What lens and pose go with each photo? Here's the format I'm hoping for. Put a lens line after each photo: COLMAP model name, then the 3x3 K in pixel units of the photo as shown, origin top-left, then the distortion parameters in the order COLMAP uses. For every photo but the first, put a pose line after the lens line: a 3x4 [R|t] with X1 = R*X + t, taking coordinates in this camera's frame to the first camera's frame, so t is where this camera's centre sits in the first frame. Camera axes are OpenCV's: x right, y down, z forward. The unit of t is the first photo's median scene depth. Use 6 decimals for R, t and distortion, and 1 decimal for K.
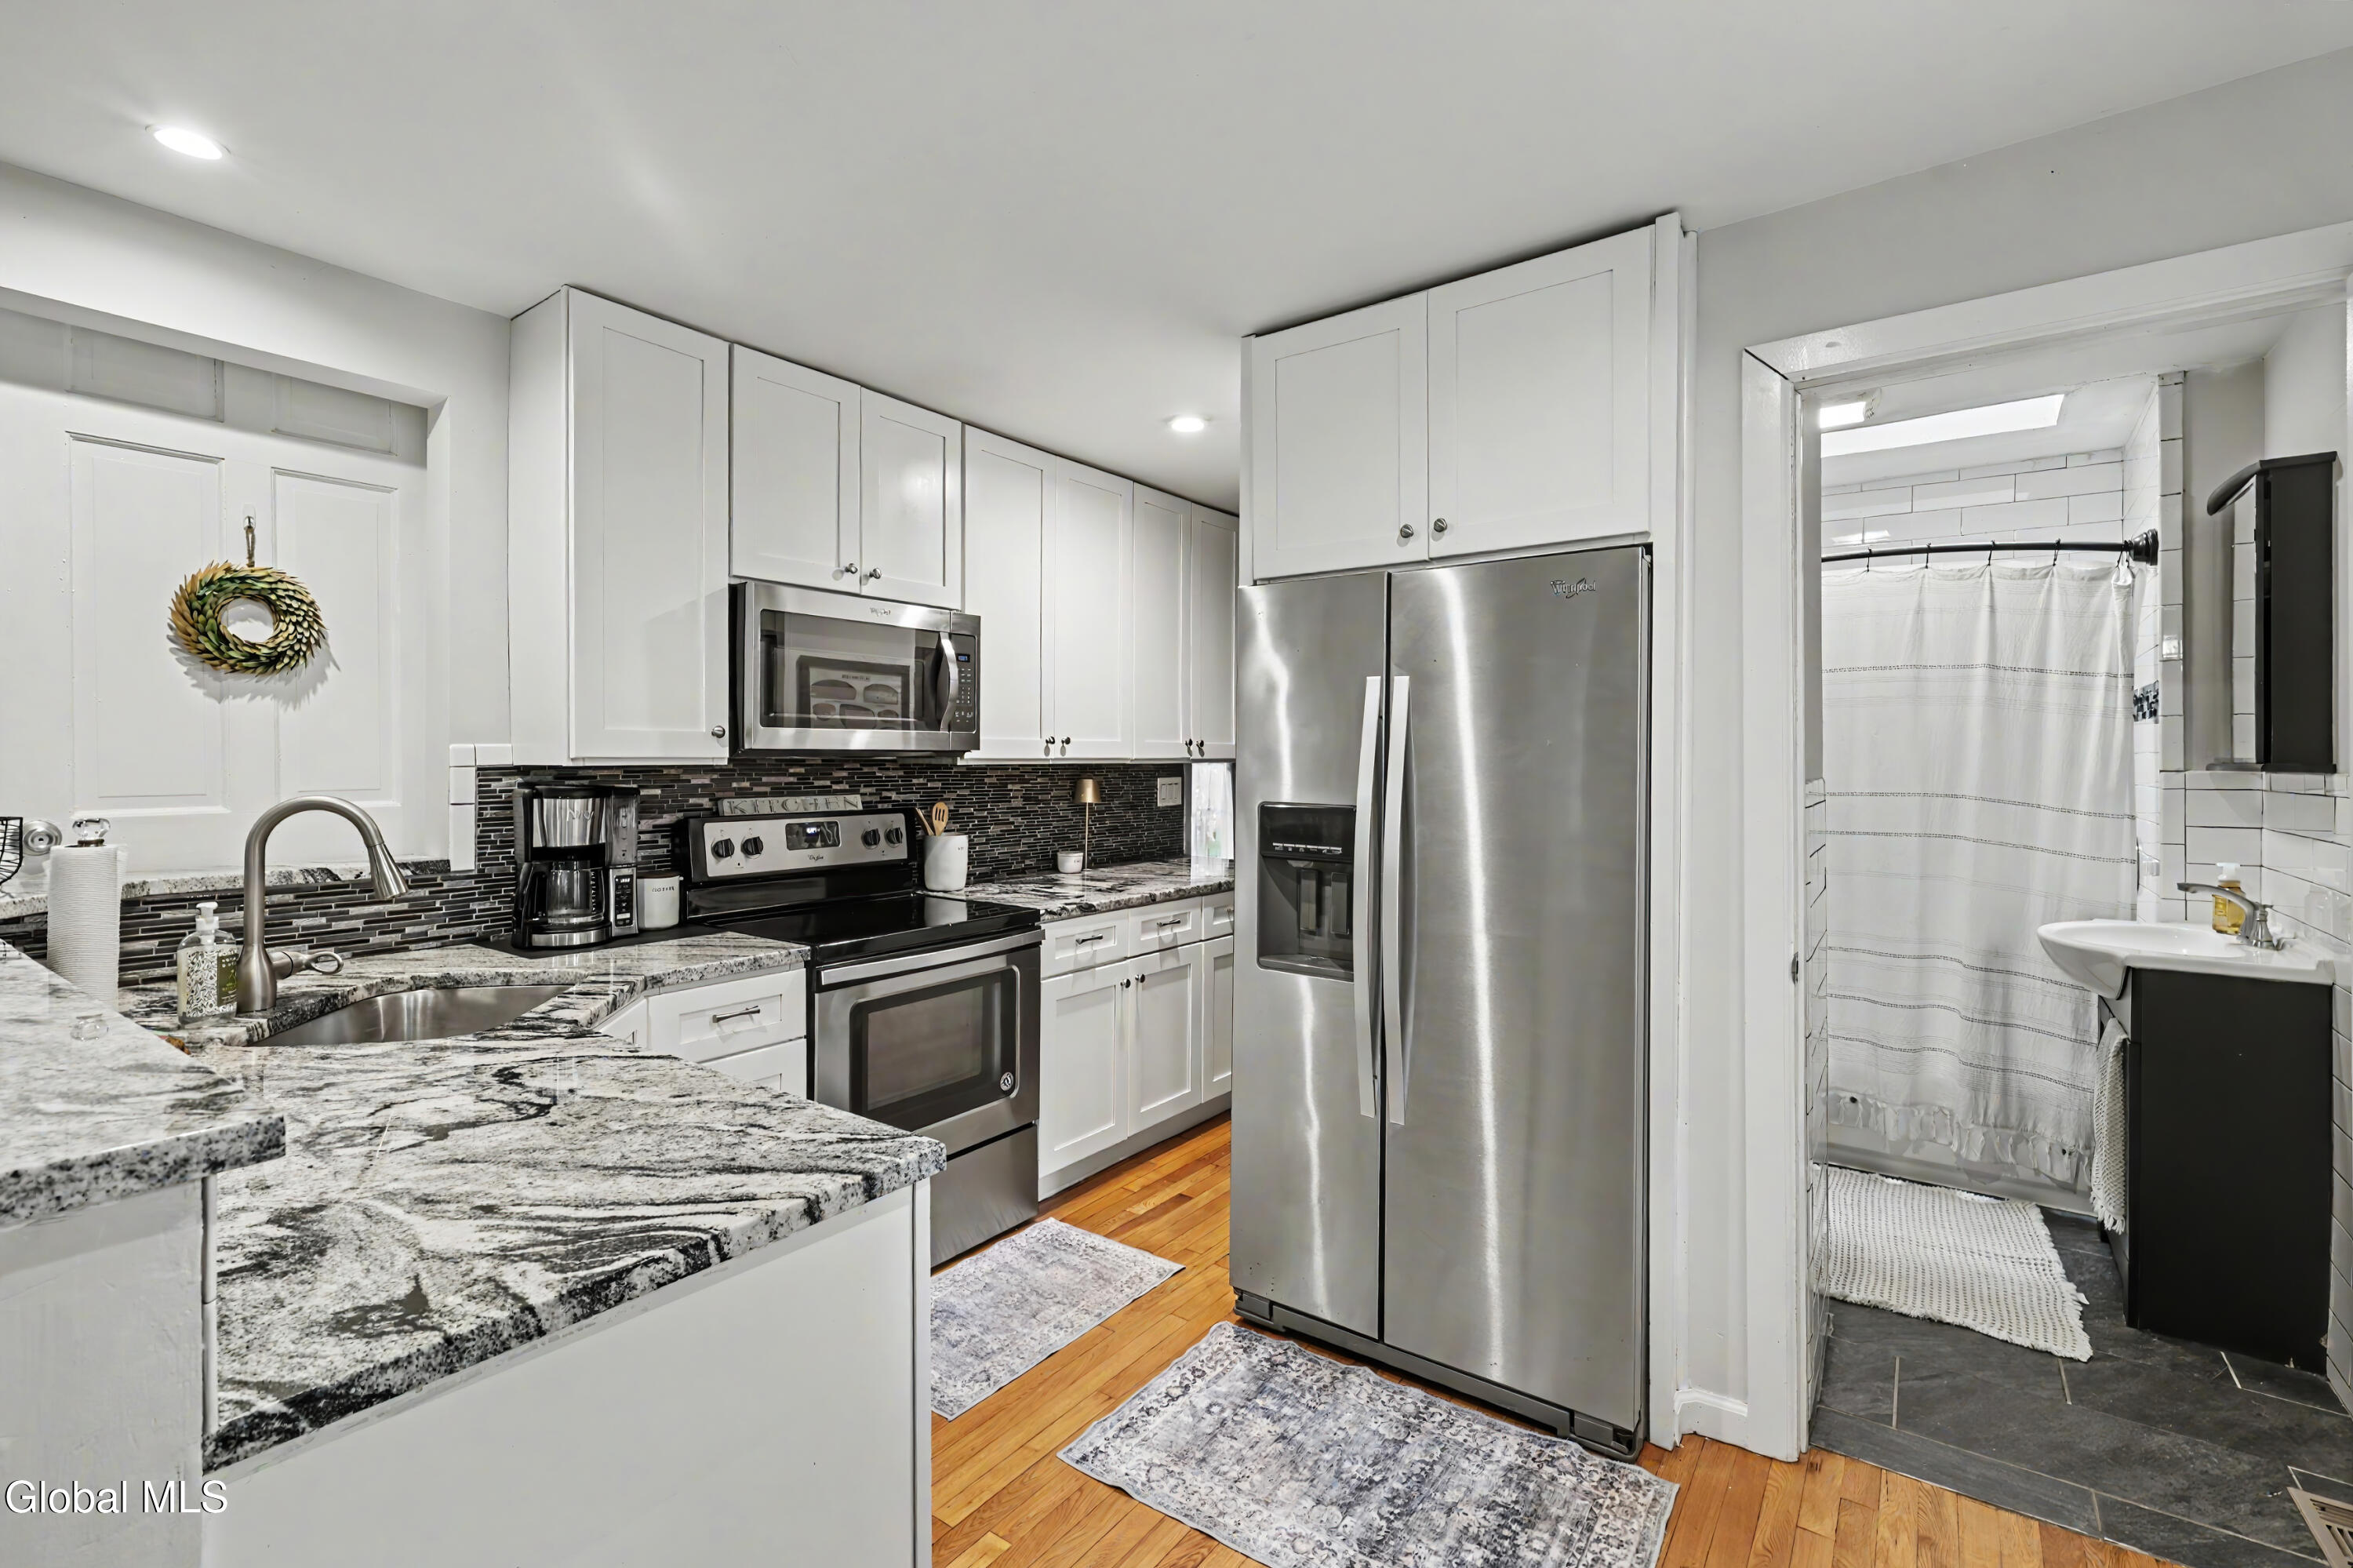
lens RADIAL K [[1030.1, 0, 1178.8], [0, 1030.1, 772.3], [0, 0, 1]] dist [-0.000087, -0.000414]
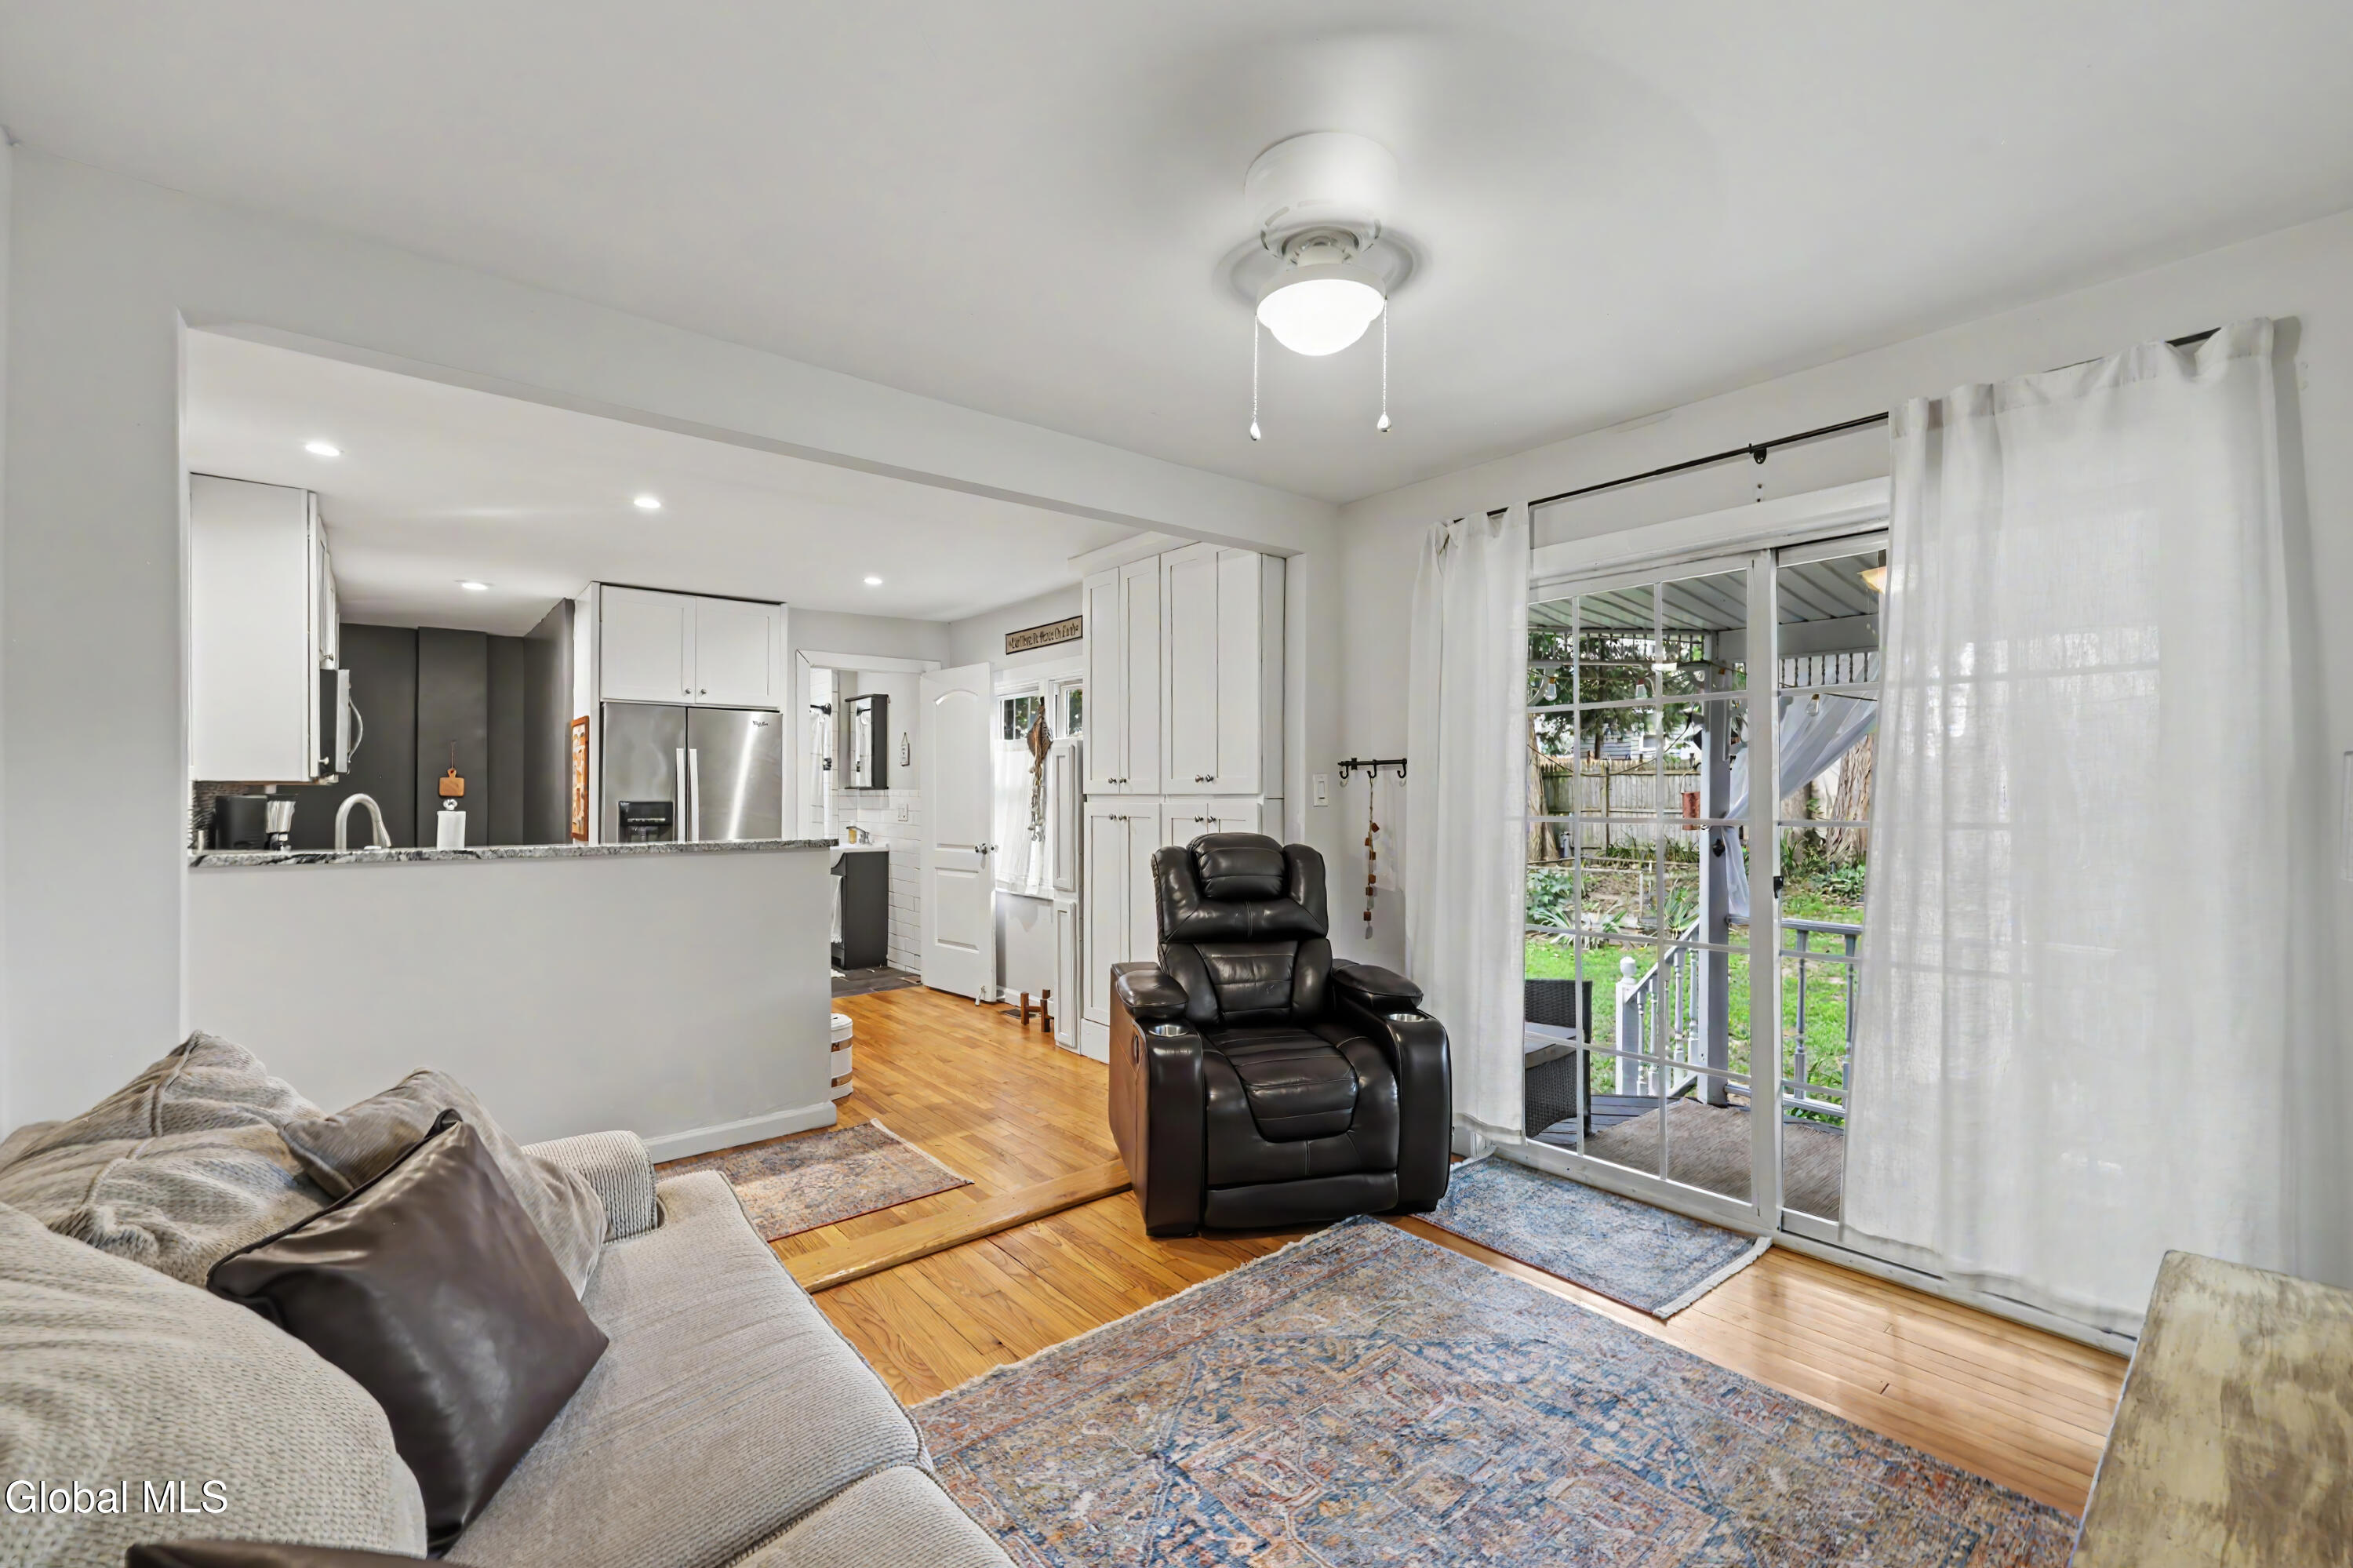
lens RADIAL K [[990.2, 0, 1174.2], [0, 990.2, 790.3], [0, 0, 1]] dist [-0.000076, -0.000005]
pose [[0.247007, 0.000021, 0.969014, -1.622061], [0.007570, 0.999969, -0.001951, 0.016714], [-0.968984, 0.007818, 0.246999, -0.650370]]
